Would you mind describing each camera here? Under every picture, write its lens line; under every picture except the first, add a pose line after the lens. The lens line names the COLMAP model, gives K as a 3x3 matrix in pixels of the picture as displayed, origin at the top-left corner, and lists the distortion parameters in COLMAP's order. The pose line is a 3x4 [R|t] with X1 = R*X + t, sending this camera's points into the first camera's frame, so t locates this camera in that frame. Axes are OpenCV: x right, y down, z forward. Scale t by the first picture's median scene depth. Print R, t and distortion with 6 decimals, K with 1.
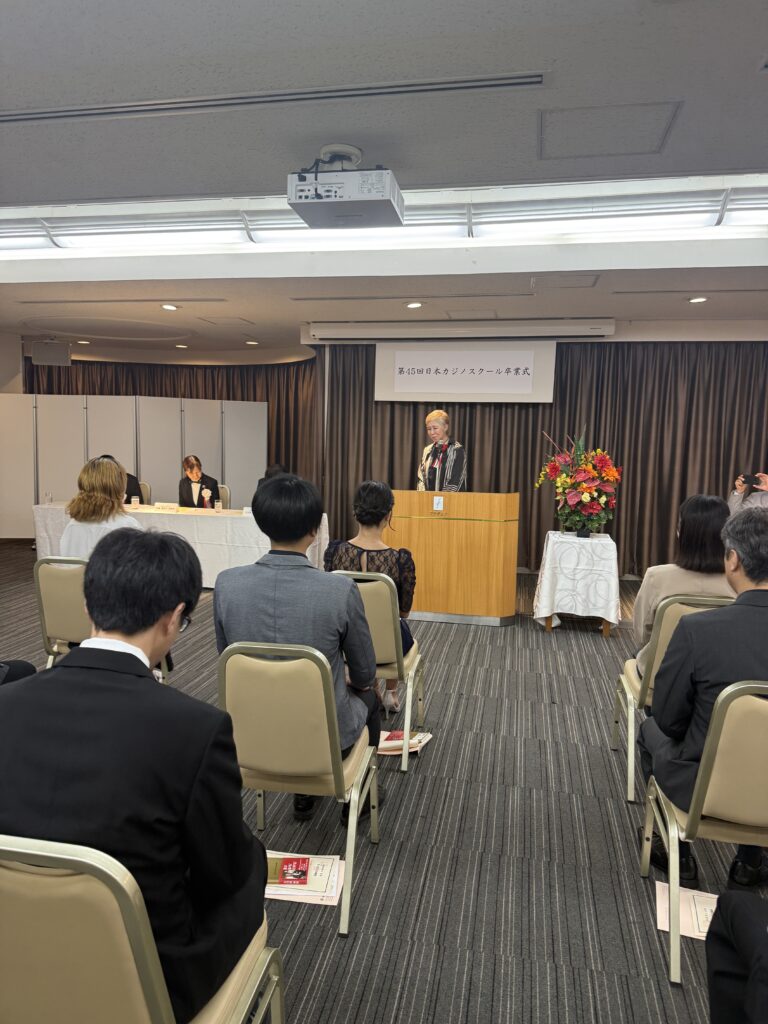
lens RADIAL K [[889.0, 0, 322.2], [0, 889.0, 514.7], [0, 0, 1]] dist [0.093206, -0.291069]
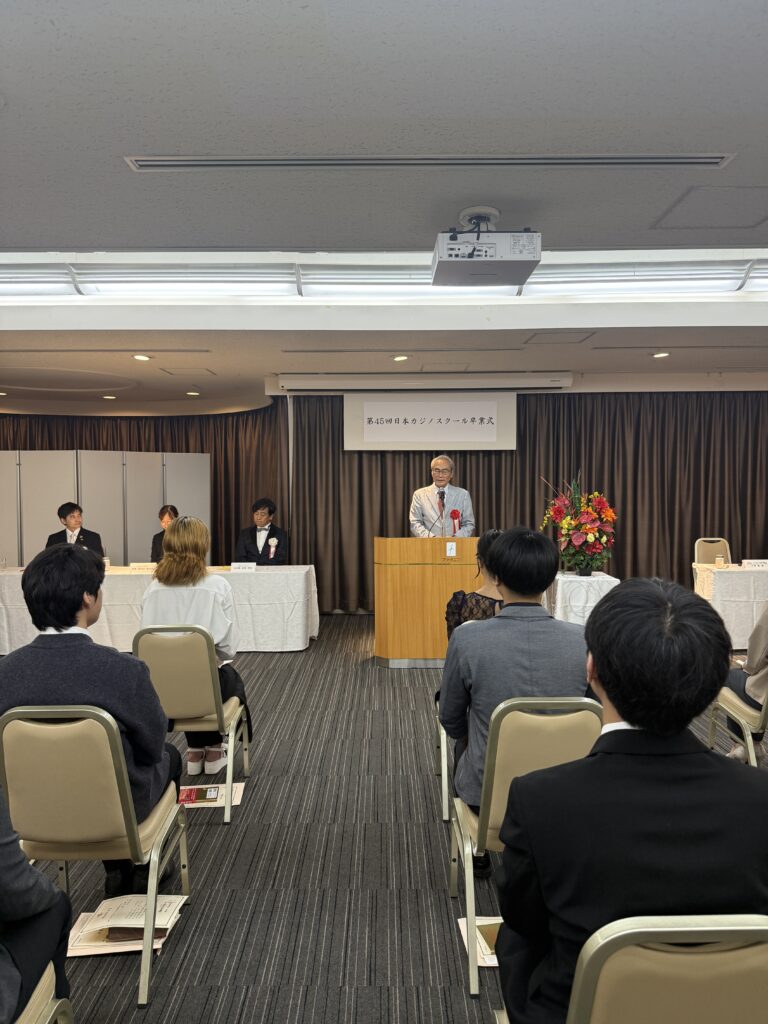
lens RADIAL K [[889.0, 0, 322.2], [0, 889.0, 514.7], [0, 0, 1]] dist [0.093206, -0.291069]
pose [[0.970925, -0.034251, 0.236920, -0.233679], [0.046665, 0.997805, -0.046988, -0.010113], [-0.234791, 0.056677, 0.970392, 0.033513]]
